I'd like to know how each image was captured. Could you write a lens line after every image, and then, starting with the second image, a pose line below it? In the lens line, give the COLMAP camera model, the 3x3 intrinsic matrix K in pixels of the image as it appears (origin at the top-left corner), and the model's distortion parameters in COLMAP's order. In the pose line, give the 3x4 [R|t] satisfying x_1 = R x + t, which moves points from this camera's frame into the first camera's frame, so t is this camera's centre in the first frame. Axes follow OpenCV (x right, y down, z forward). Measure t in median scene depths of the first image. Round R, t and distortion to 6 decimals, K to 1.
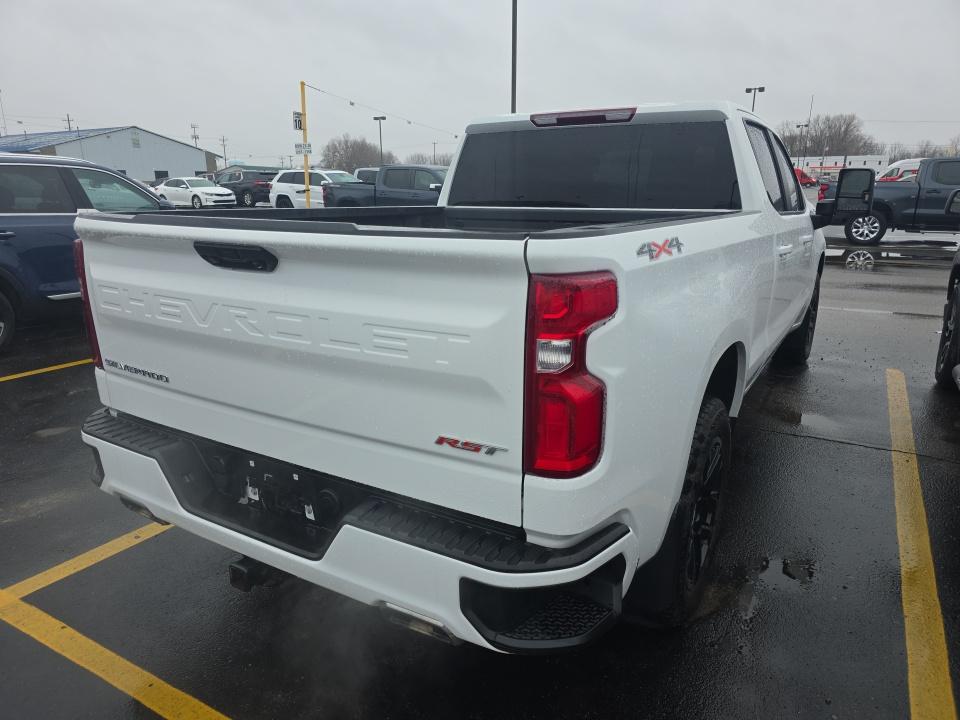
lens RADIAL K [[653.5, 0, 476.9], [0, 653.5, 364.7], [0, 0, 1]] dist [0.044530, -0.024859]
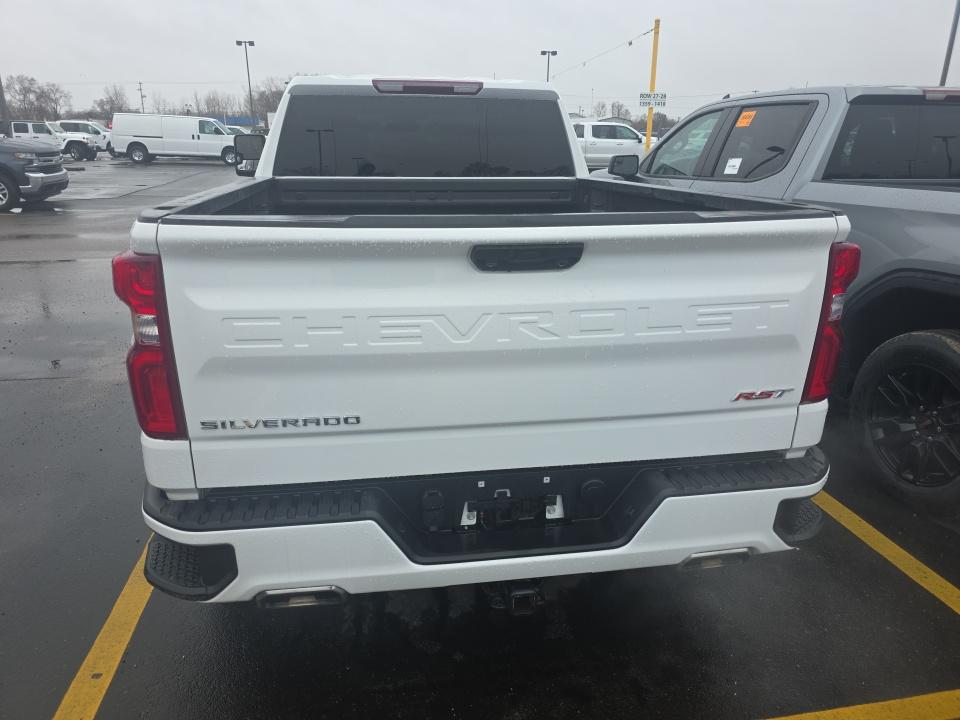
lens RADIAL K [[653.5, 0, 473.6], [0, 653.5, 355.3], [0, 0, 1]] dist [0.044530, -0.024859]
pose [[0.759401, -0.194851, 0.620760, -0.895424], [0.161734, 0.980687, 0.109974, -0.127164], [-0.630200, 0.016884, 0.776249, 0.316049]]
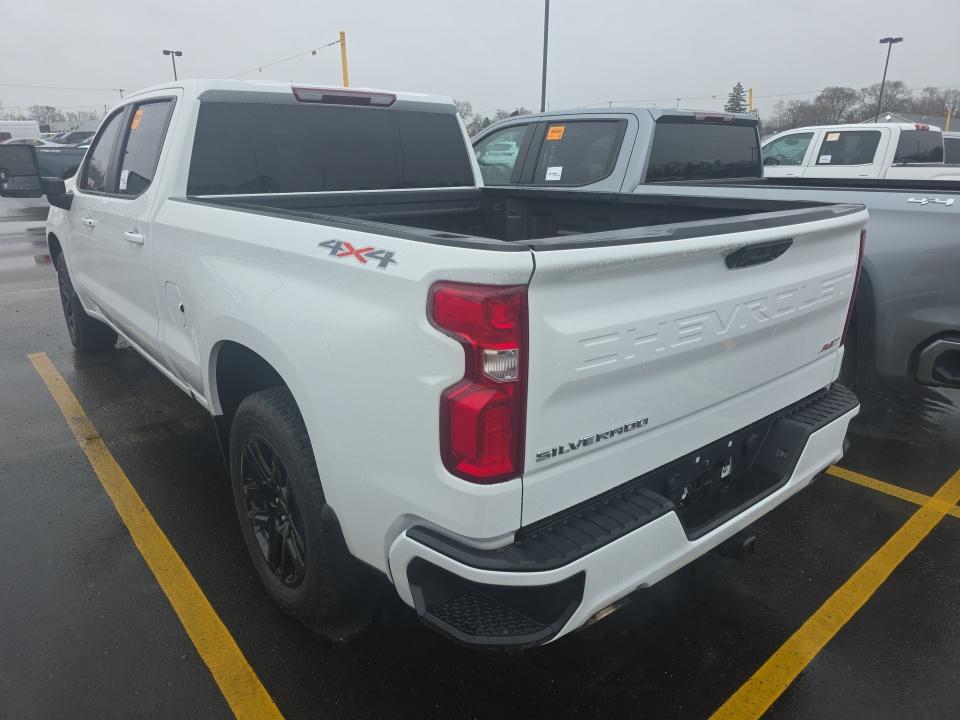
lens RADIAL K [[653.5, 0, 480.2], [0, 653.5, 356.5], [0, 0, 1]] dist [0.044530, -0.024859]
pose [[0.327467, -0.280883, 0.902148, -1.356850], [0.244804, 0.947411, 0.206115, -0.299511], [-0.912599, 0.153354, 0.379007, 0.922268]]
